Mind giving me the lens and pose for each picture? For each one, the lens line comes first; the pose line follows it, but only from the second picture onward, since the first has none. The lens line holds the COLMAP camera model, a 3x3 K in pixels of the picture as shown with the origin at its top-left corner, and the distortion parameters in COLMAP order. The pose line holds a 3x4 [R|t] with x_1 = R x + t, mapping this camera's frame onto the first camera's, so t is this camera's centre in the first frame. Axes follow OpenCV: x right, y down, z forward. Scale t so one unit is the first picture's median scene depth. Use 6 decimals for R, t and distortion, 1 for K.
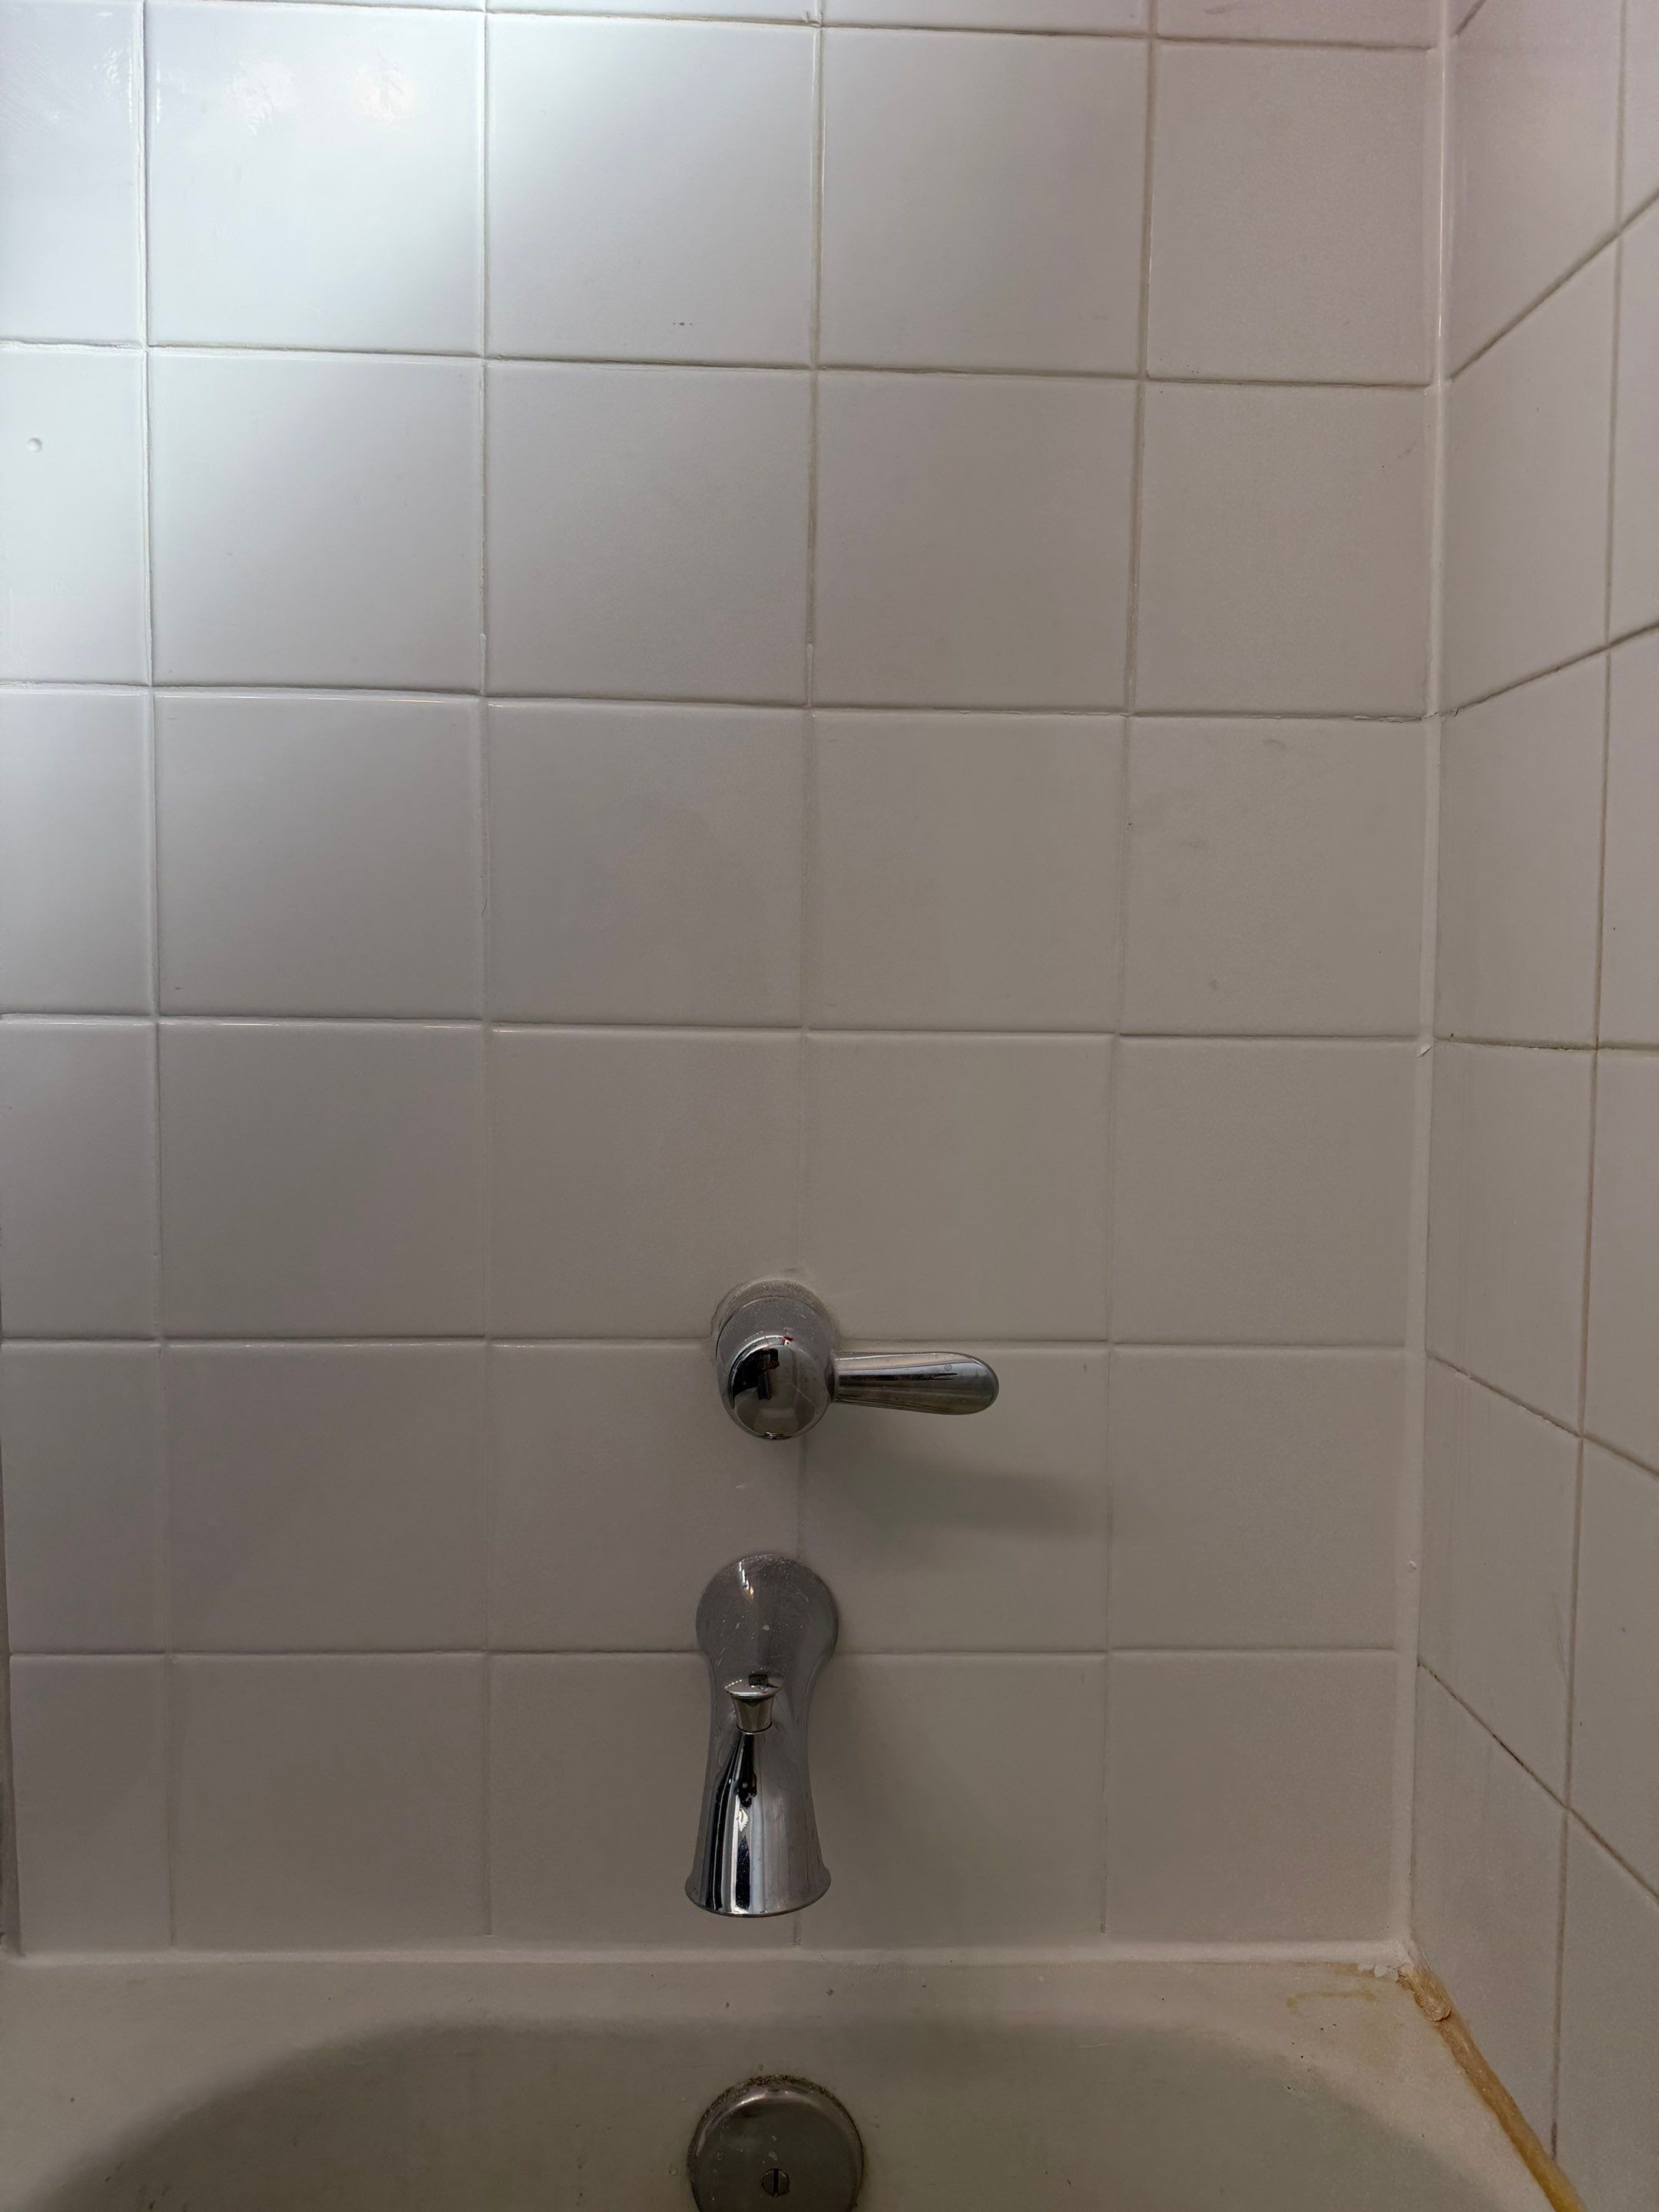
lens RADIAL K [[1625.0, 0, 829.5], [0, 1625.0, 1106.0], [0, 0, 1]] dist [-0.004430, 0.000426]
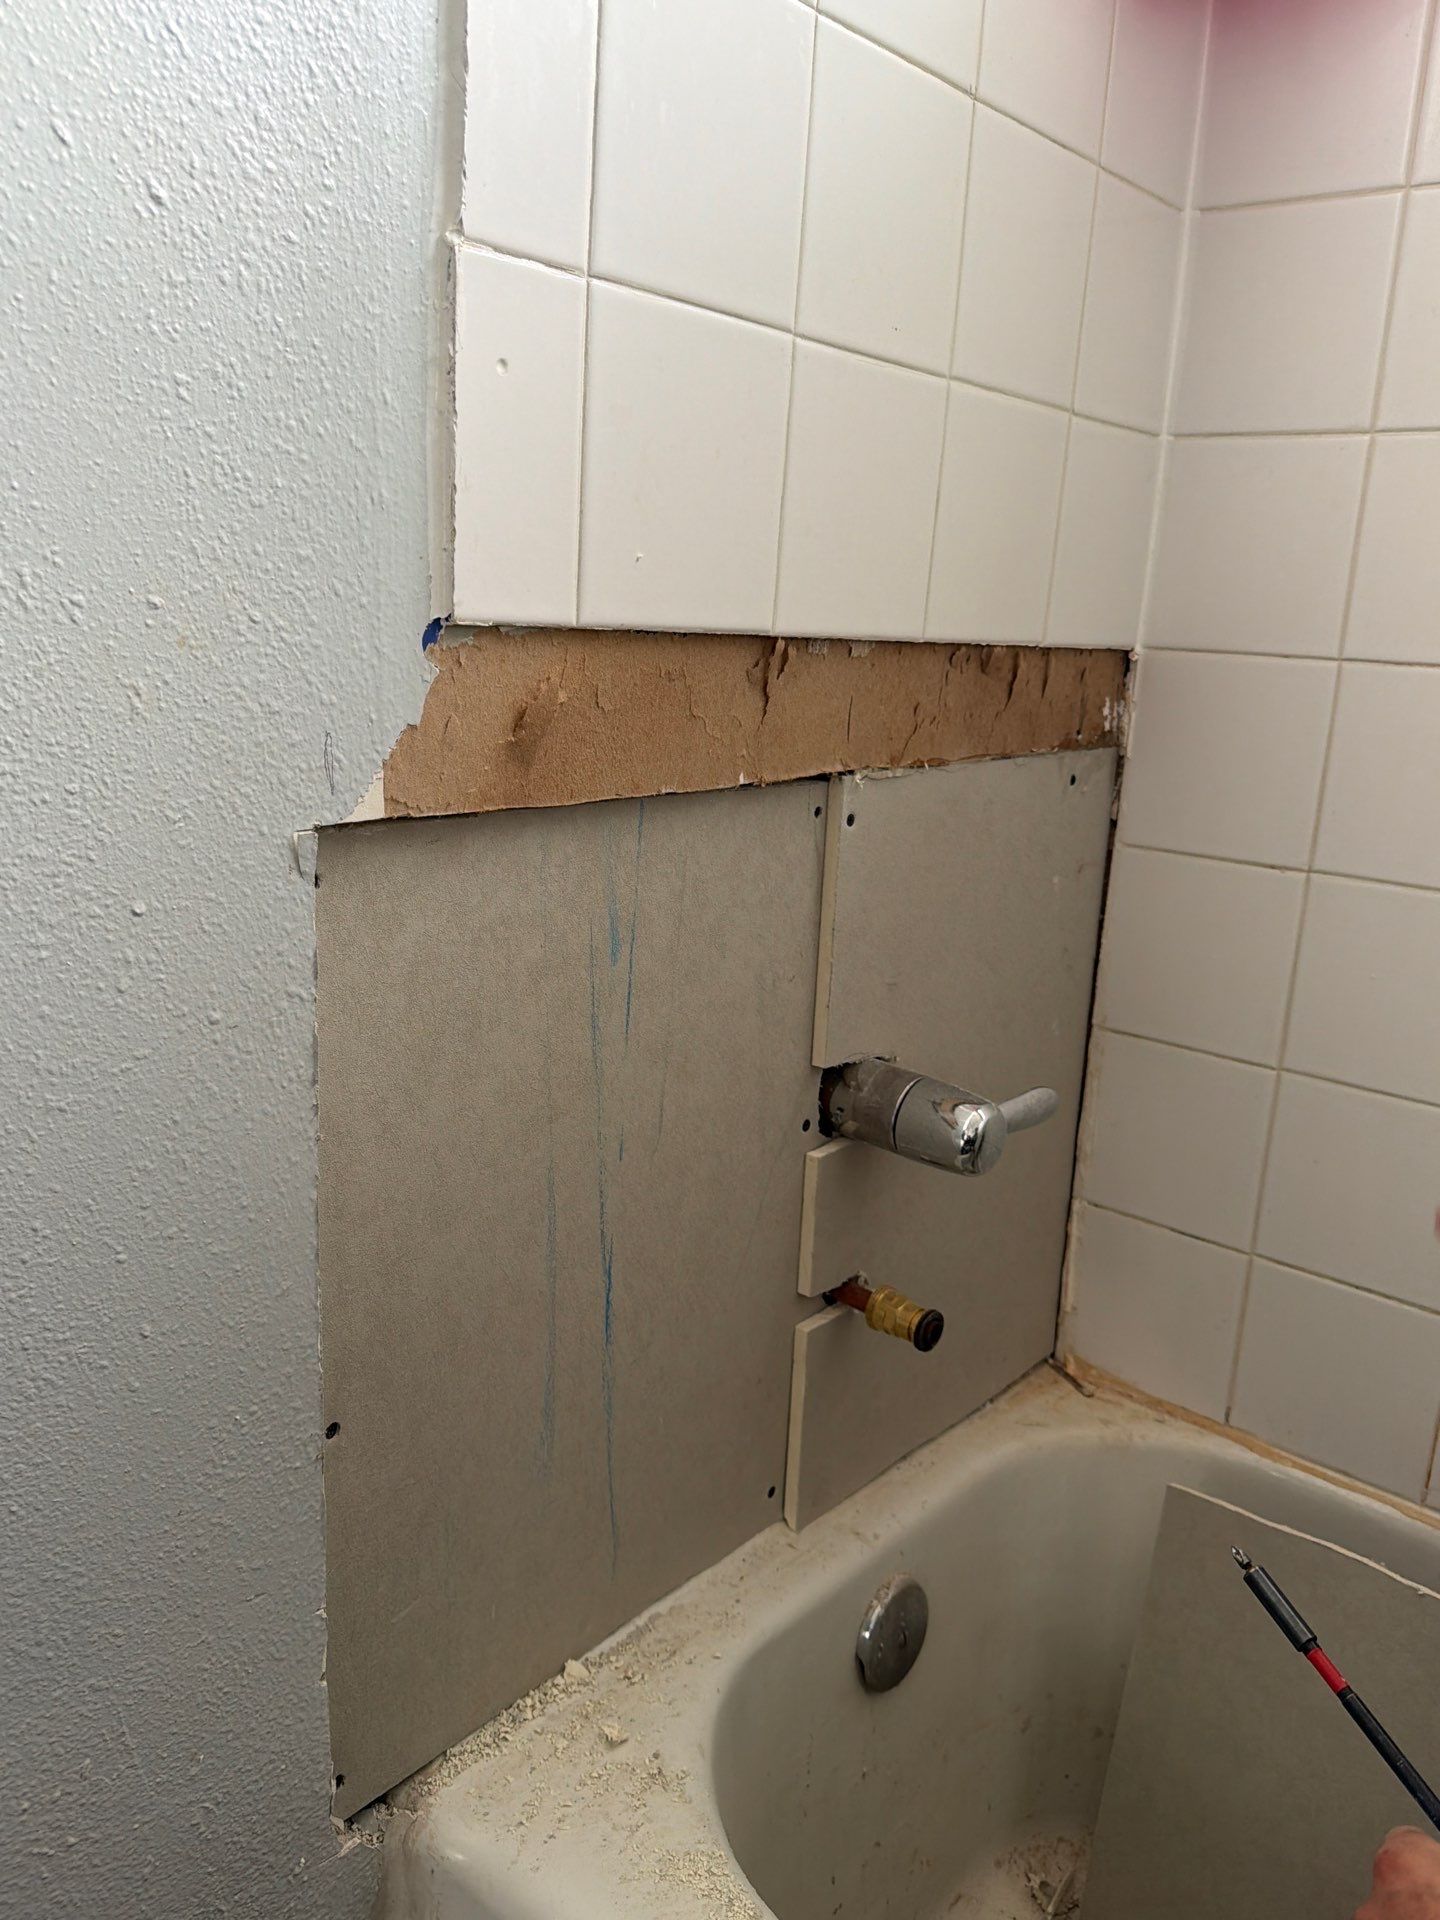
lens RADIAL K [[1487.8, 0, 720.0], [0, 1487.8, 960.0], [0, 0, 1]] dist [0.143696, -0.285950]
pose [[0.676077, -0.147699, 0.721876, -1.072981], [0.000007, 0.979705, 0.200446, -0.241100], [-0.736831, -0.135512, 0.662357, 0.272031]]
